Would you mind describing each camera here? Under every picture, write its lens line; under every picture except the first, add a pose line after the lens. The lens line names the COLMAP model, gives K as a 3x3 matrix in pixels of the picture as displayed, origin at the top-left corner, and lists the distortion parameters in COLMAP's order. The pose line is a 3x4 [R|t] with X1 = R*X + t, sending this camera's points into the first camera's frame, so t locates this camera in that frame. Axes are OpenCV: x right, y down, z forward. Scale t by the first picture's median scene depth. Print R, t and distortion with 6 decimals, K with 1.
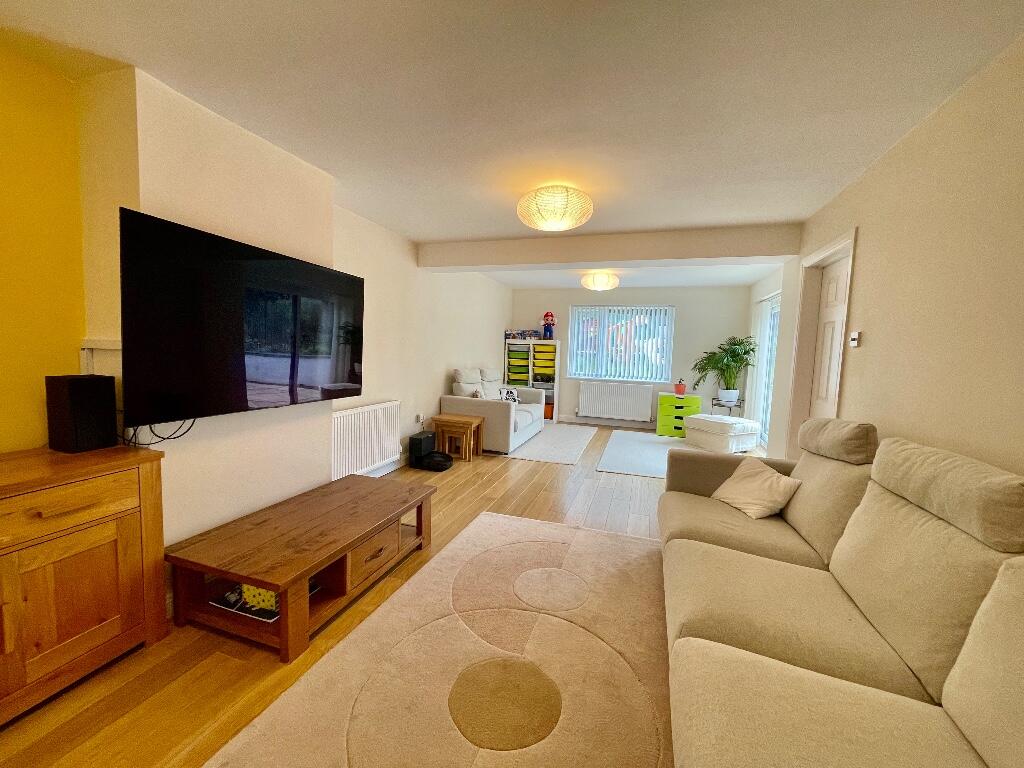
lens RADIAL K [[412.9, 0, 507.4], [0, 412.9, 383.8], [0, 0, 1]] dist [-0.000653, 0.000020]
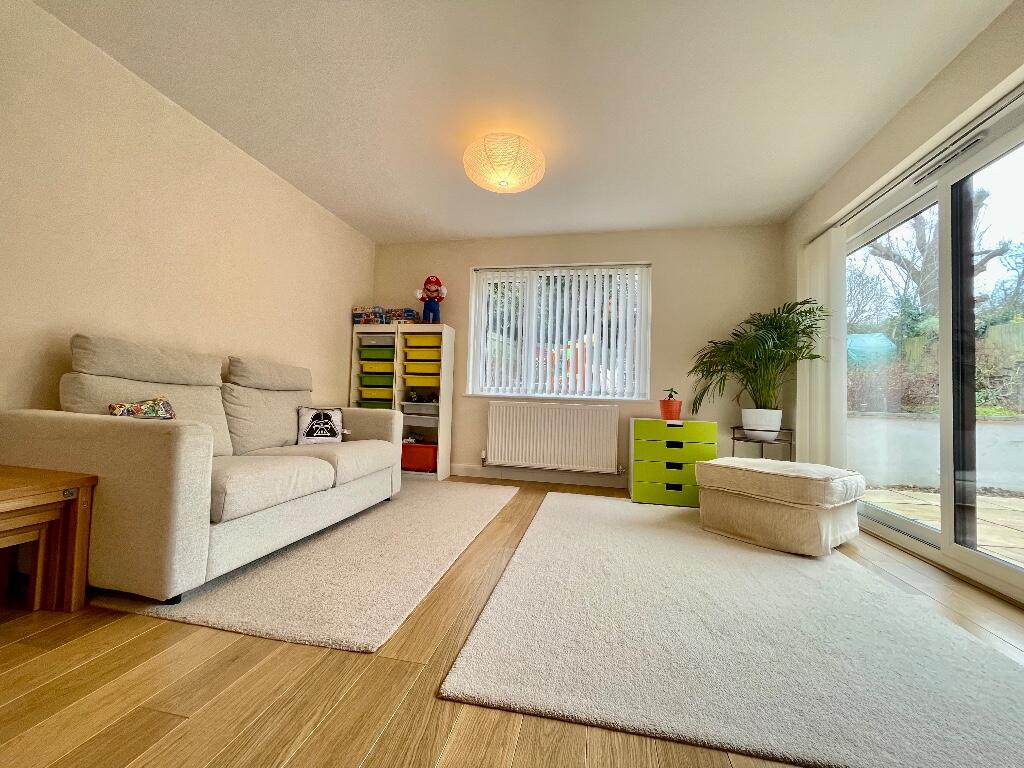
lens RADIAL K [[412.9, 0, 514.0], [0, 412.9, 381.6], [0, 0, 1]] dist [-0.000653, 0.000020]
pose [[0.992348, 0.006510, 0.123301, 0.143478], [0.008478, 0.992660, -0.120644, 0.035665], [-0.123181, 0.120766, 0.985009, 0.460701]]
